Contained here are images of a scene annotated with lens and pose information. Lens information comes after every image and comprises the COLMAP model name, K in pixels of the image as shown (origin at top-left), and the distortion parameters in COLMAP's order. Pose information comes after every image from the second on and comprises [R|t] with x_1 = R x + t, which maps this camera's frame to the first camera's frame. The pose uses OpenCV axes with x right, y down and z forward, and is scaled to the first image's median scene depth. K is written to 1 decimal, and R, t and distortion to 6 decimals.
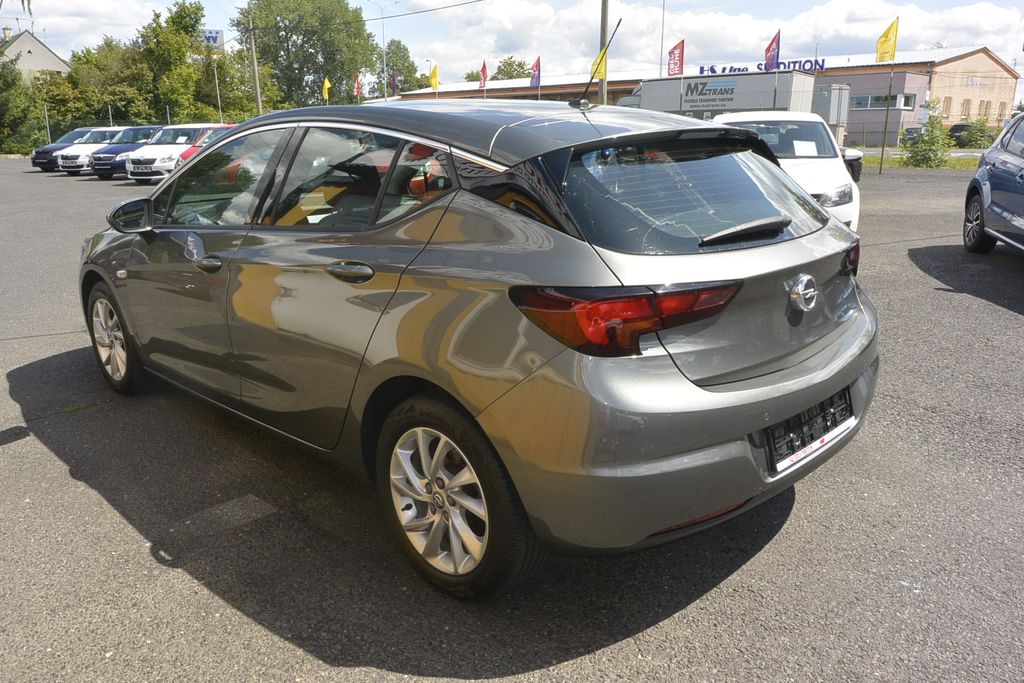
lens RADIAL K [[782.8, 0, 504.0], [0, 782.8, 338.1], [0, 0, 1]] dist [0.007604, -0.001359]
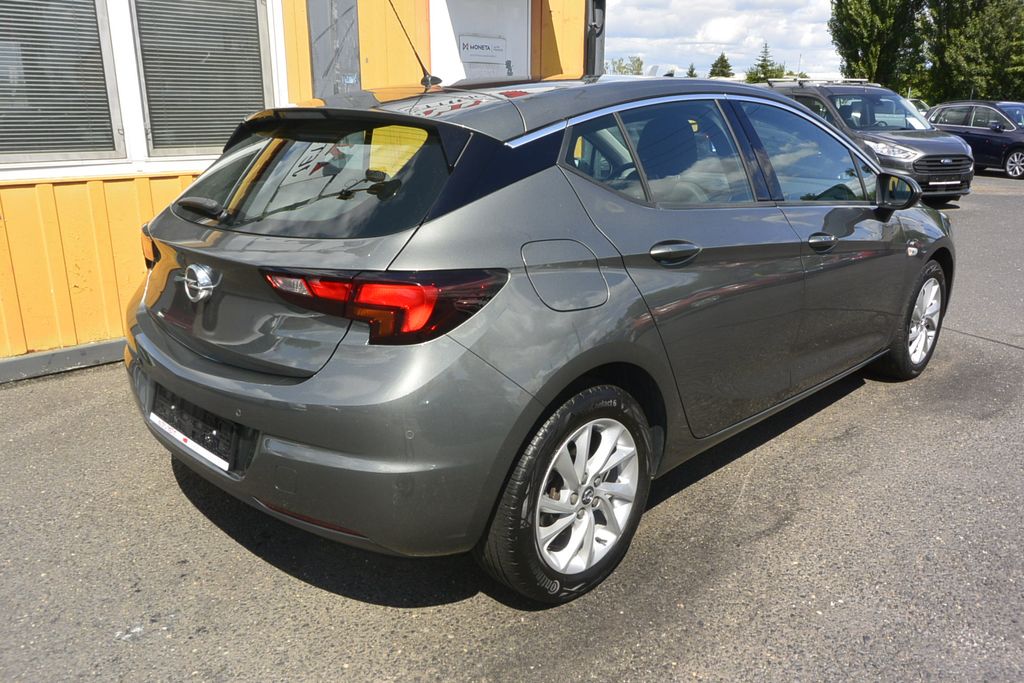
lens RADIAL K [[782.8, 0, 504.0], [0, 782.8, 338.1], [0, 0, 1]] dist [0.007604, -0.001359]
pose [[-0.009654, 0.291353, -0.956567, 0.074824], [-0.259209, 0.923183, 0.283801, -0.020739], [0.965773, 0.250691, 0.066609, 0.075191]]
